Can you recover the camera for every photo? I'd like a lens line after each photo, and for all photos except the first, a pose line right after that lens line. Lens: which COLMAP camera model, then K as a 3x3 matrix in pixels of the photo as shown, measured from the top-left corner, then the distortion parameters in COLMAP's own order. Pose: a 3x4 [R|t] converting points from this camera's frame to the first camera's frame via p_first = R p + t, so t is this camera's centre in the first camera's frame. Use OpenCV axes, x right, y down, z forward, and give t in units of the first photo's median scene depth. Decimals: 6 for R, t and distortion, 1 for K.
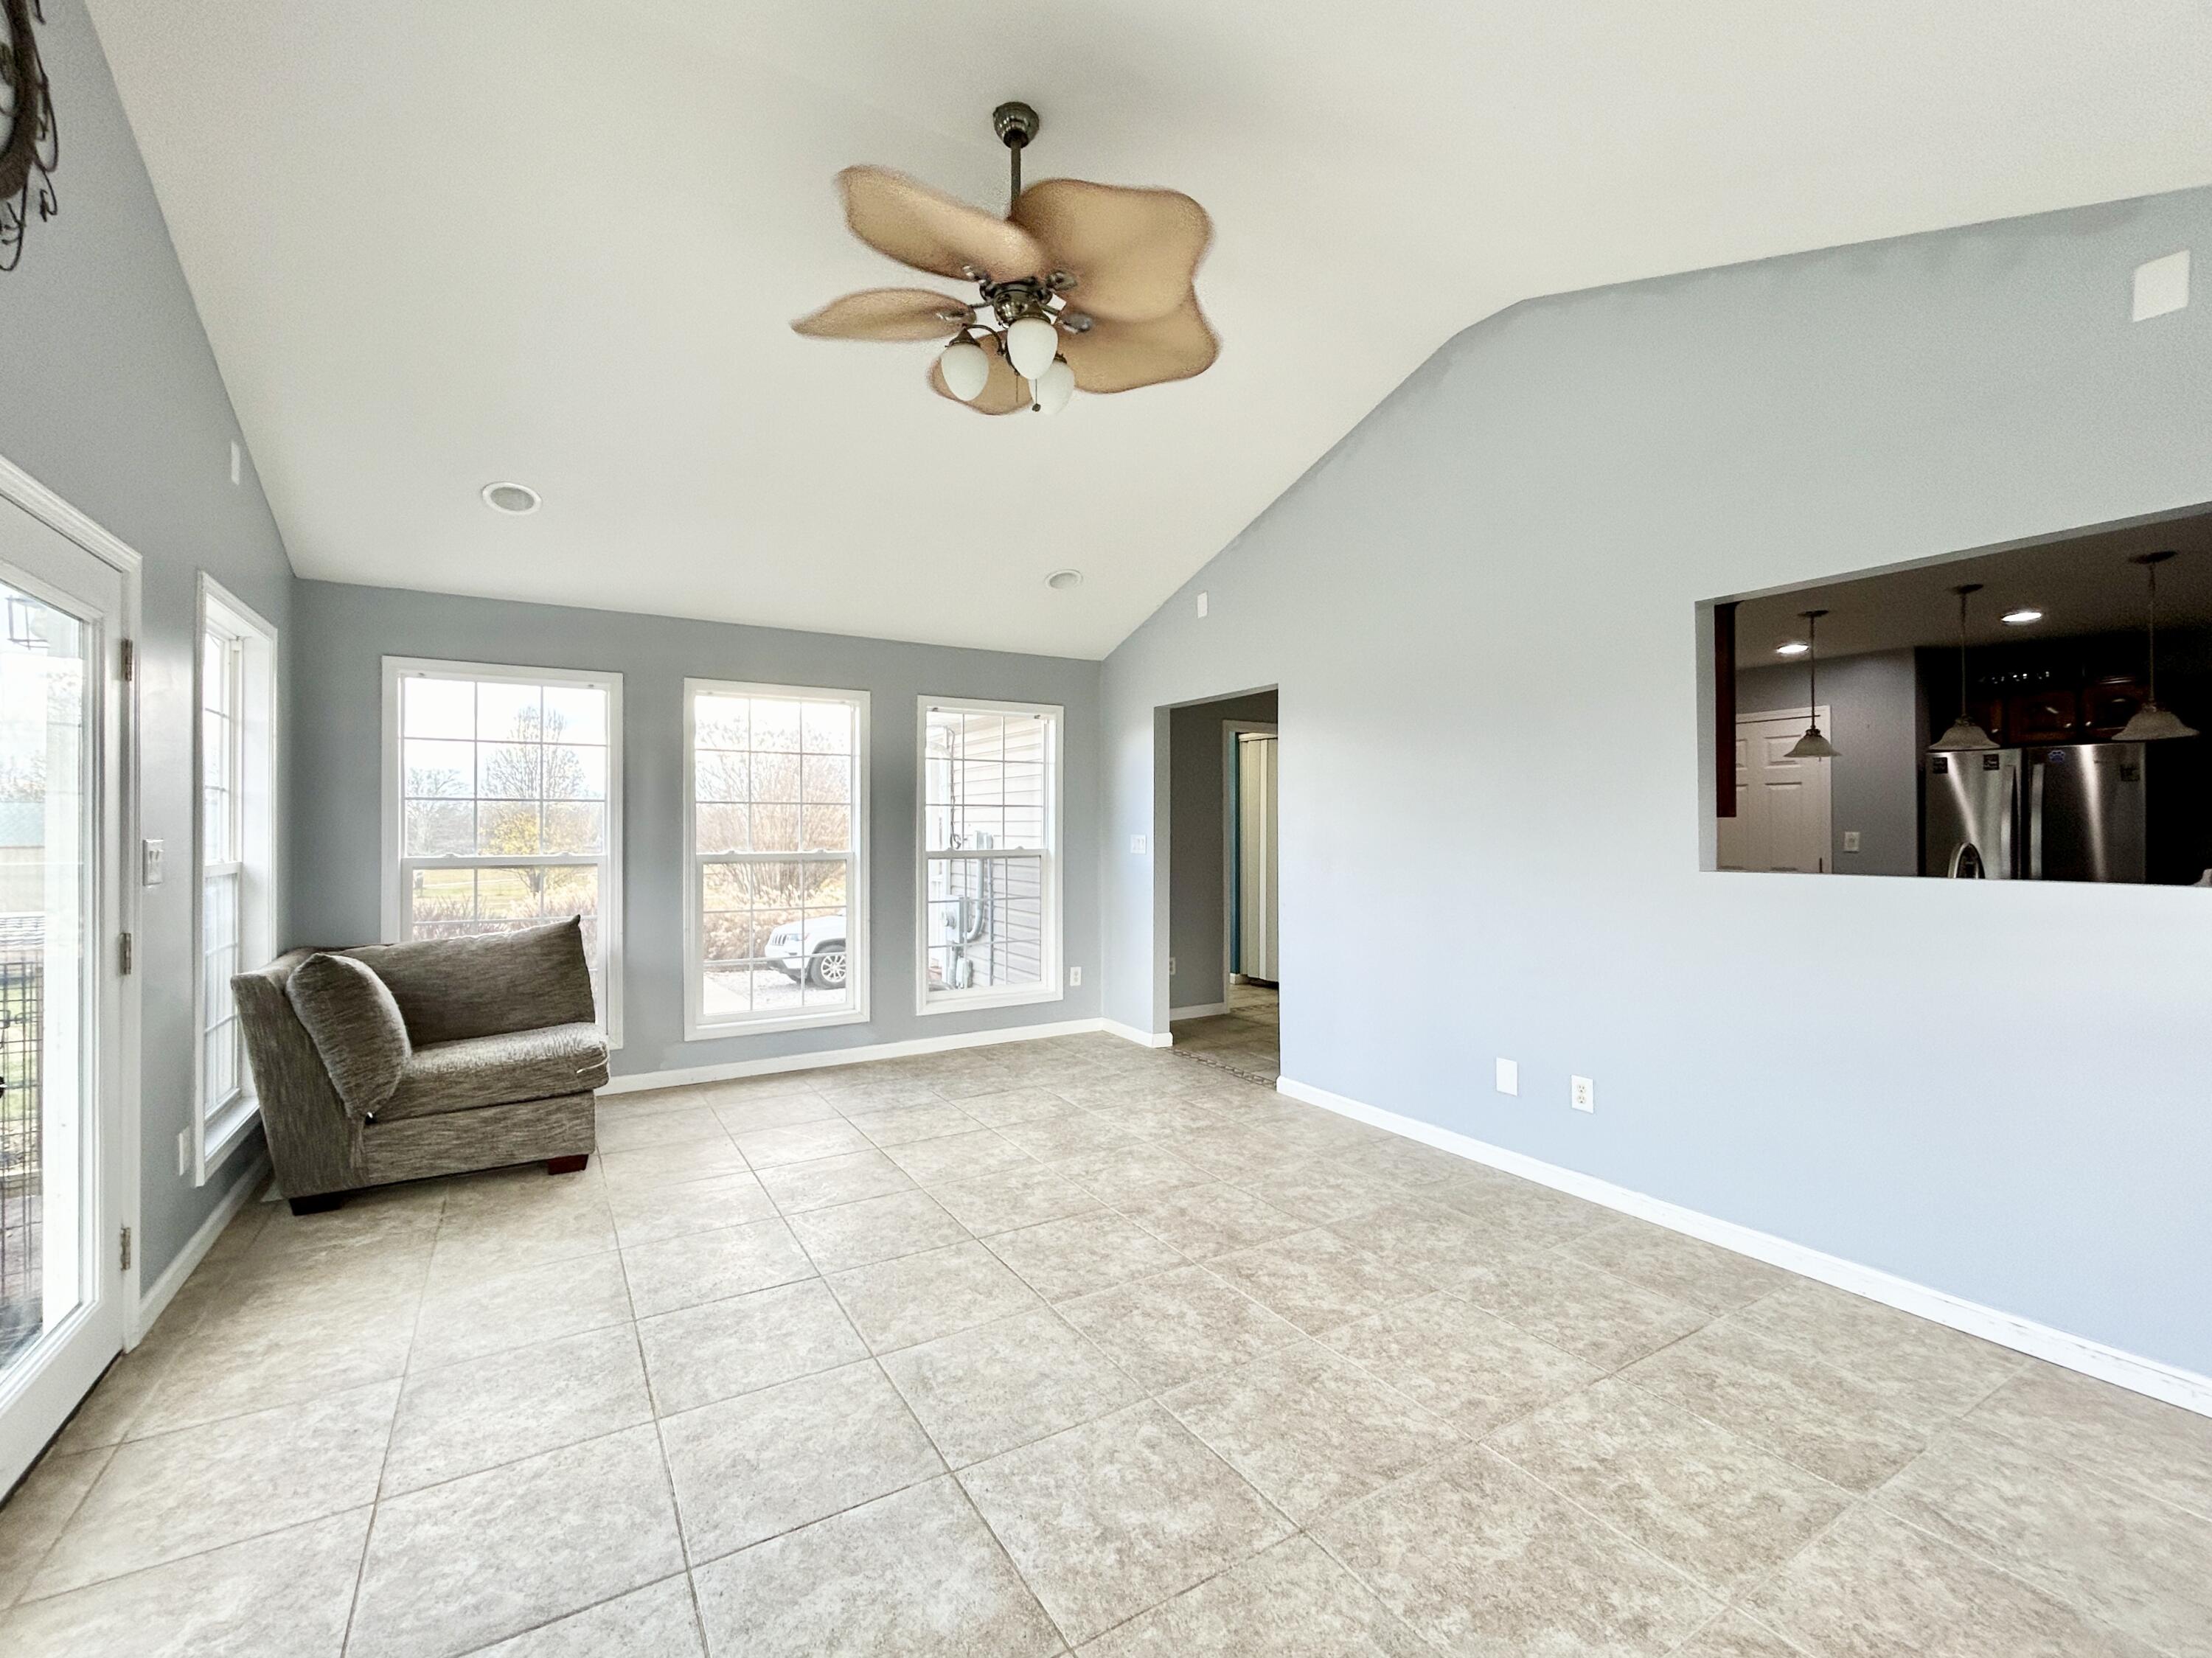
lens RADIAL K [[907.5, 0, 1087.8], [0, 907.5, 821.2], [0, 0, 1]] dist [-0.007342, 0.005307]
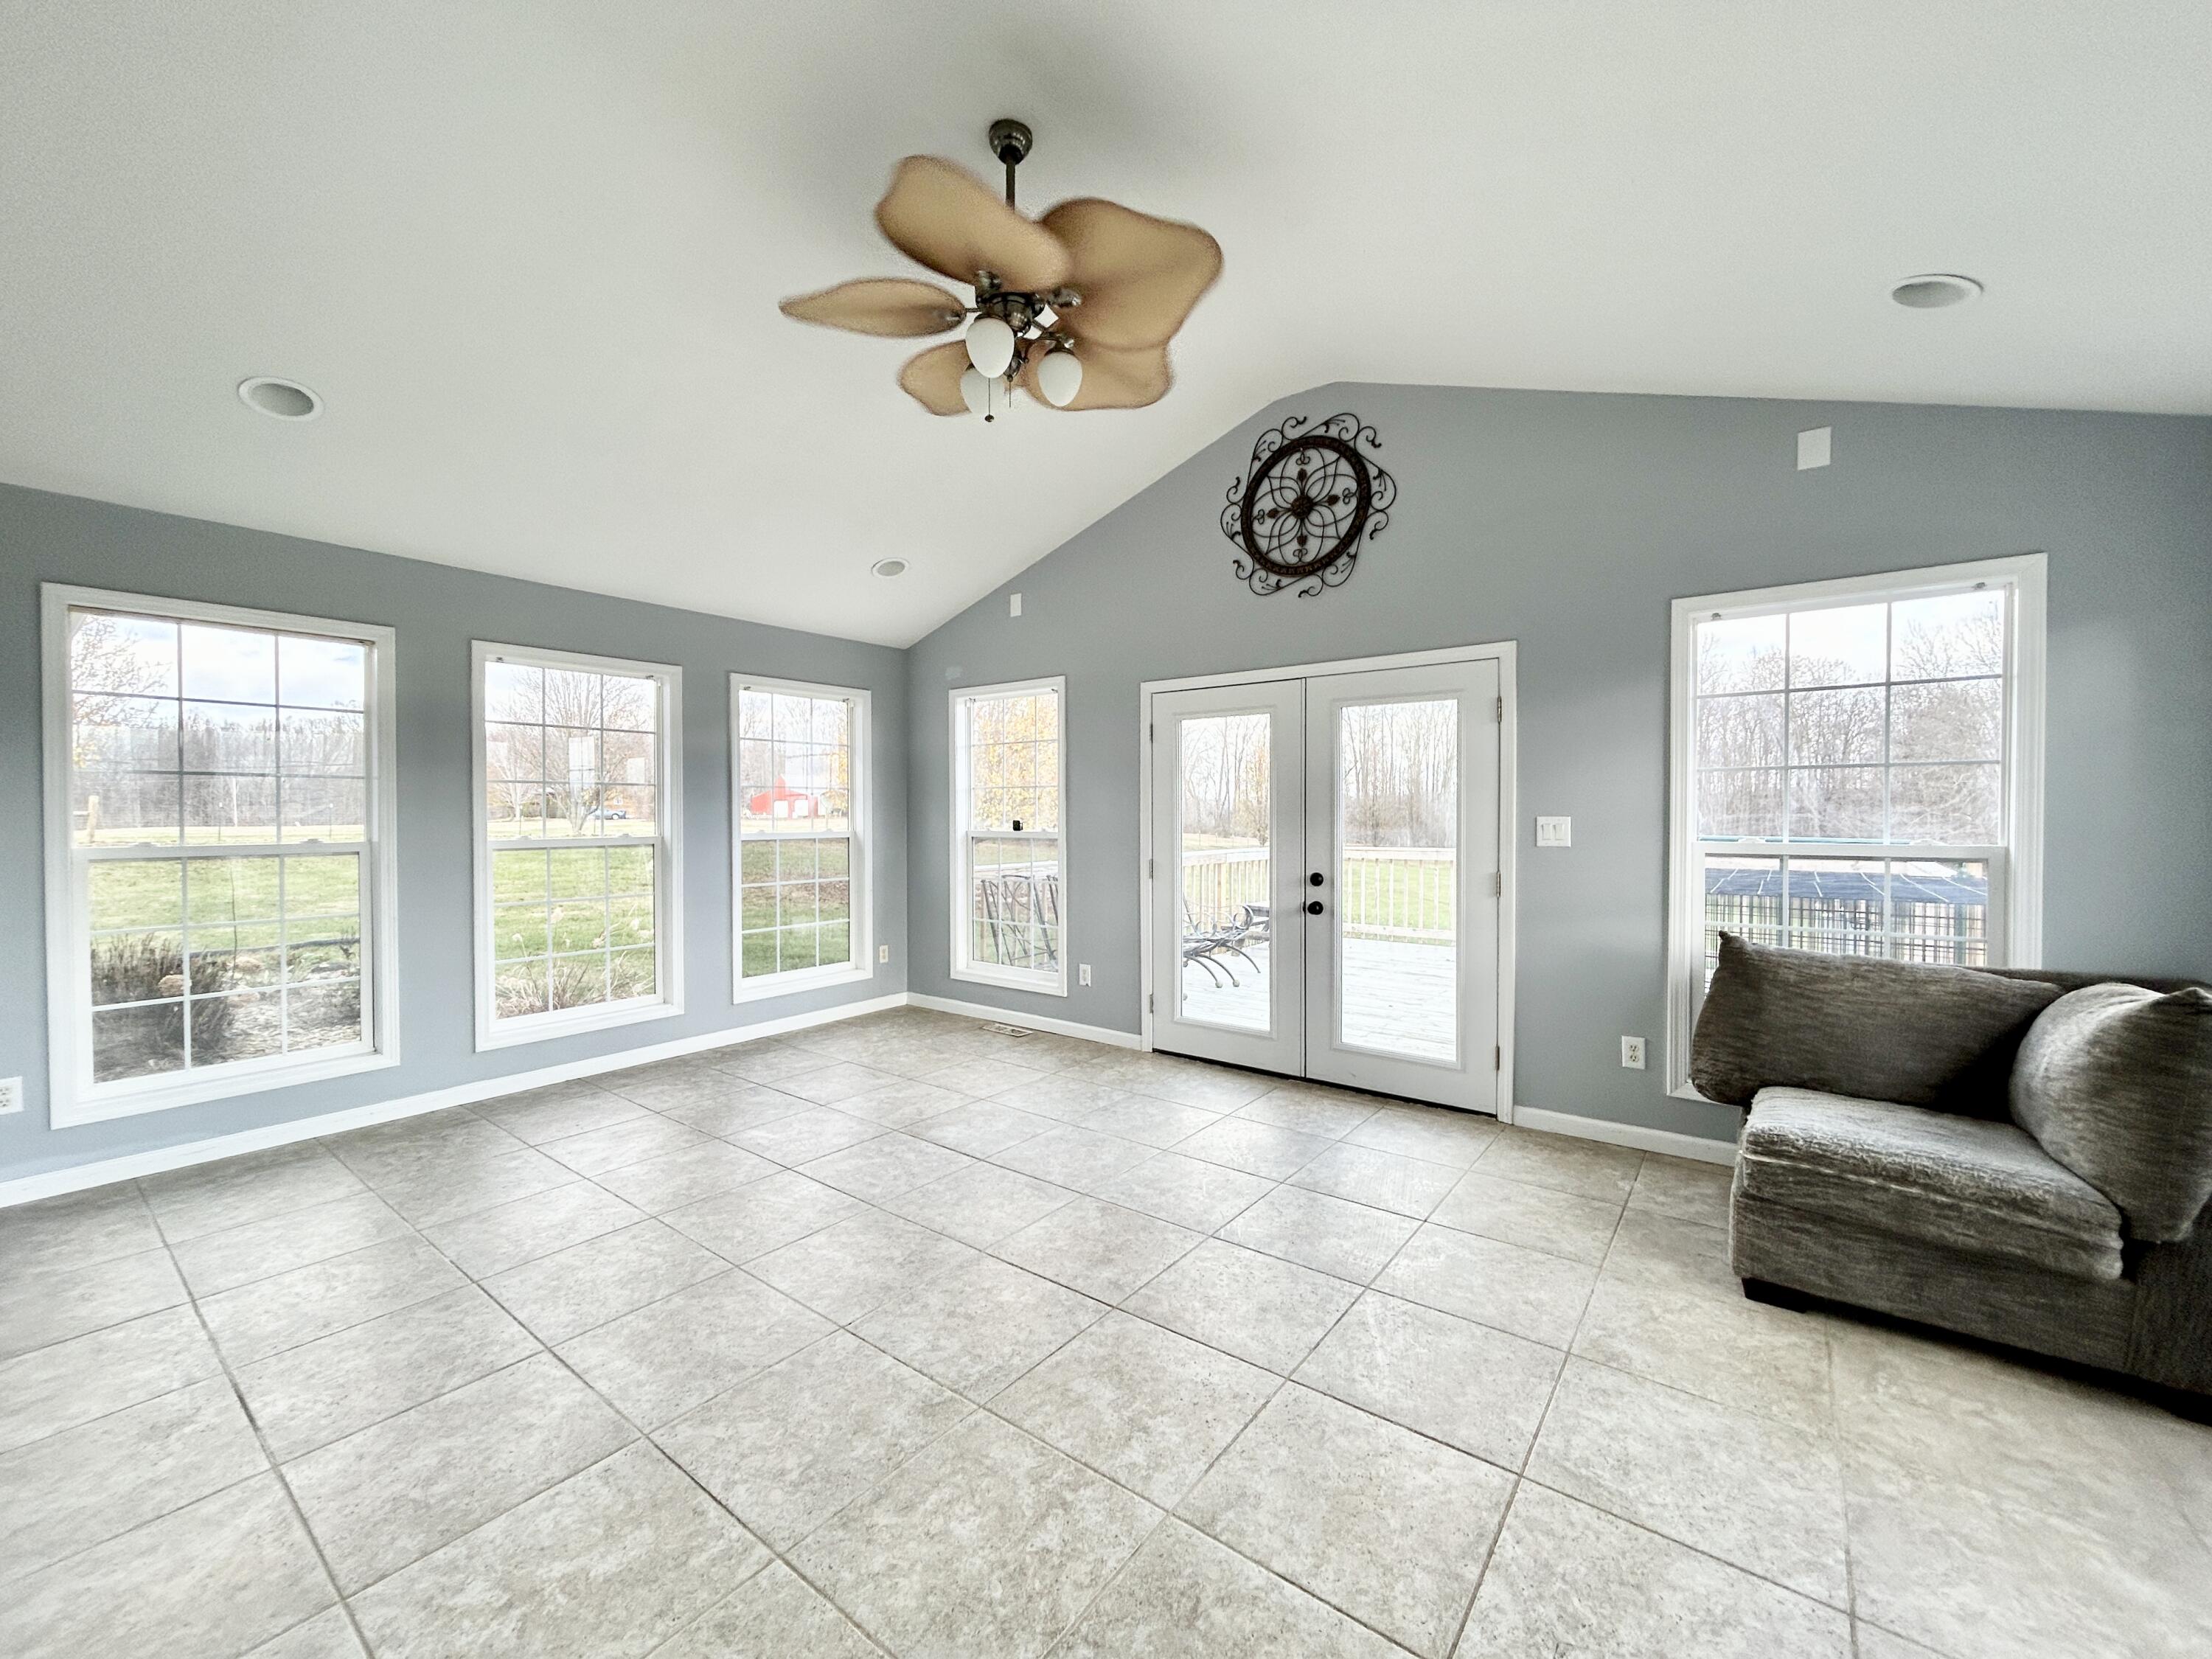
lens RADIAL K [[907.6, 0, 1087.8], [0, 907.6, 821.7], [0, 0, 1]] dist [-0.007342, 0.005307]
pose [[-0.932498, 0.007132, -0.361105, 0.189306], [0.006582, 0.999975, 0.002754, 0.017037], [0.361115, 0.000191, -0.932521, 1.711246]]
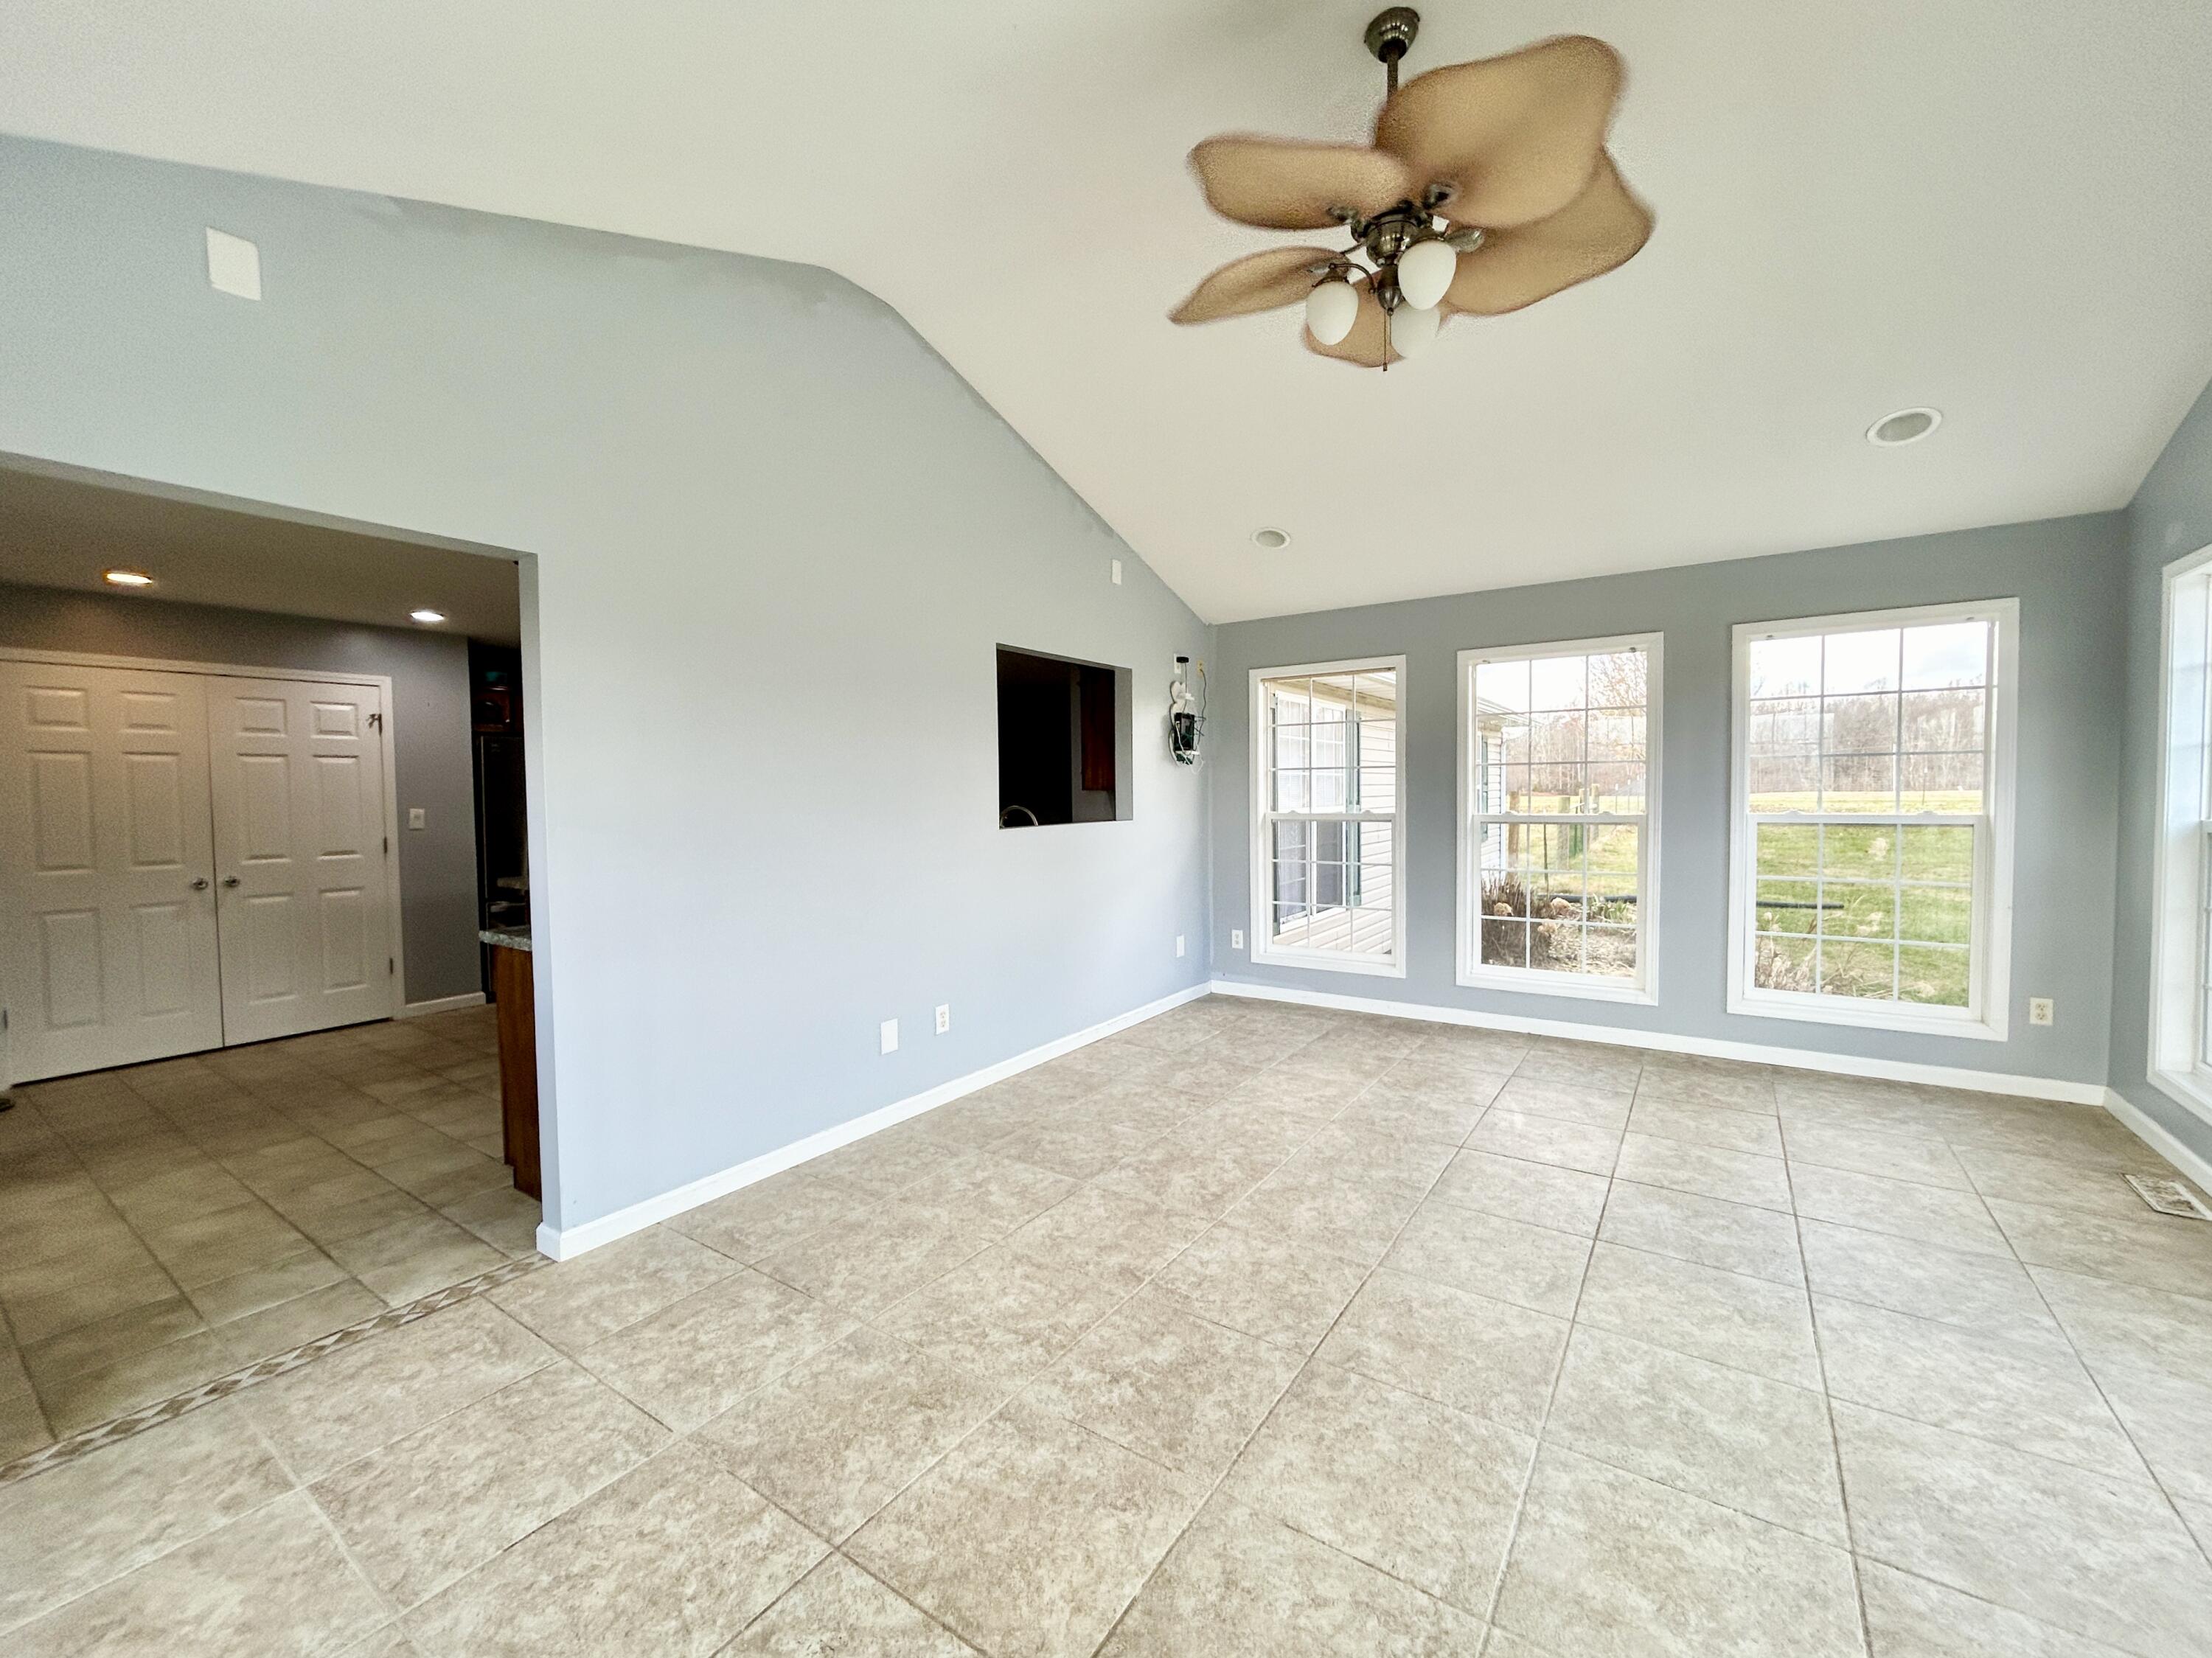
lens RADIAL K [[907.5, 0, 1087.8], [0, 907.5, 821.2], [0, 0, 1]] dist [-0.007342, 0.005307]
pose [[-0.397245, -0.025931, 0.917346, -0.697970], [0.006657, 0.999493, 0.031136, -0.001077], [-0.917688, 0.018475, -0.396871, 1.413600]]
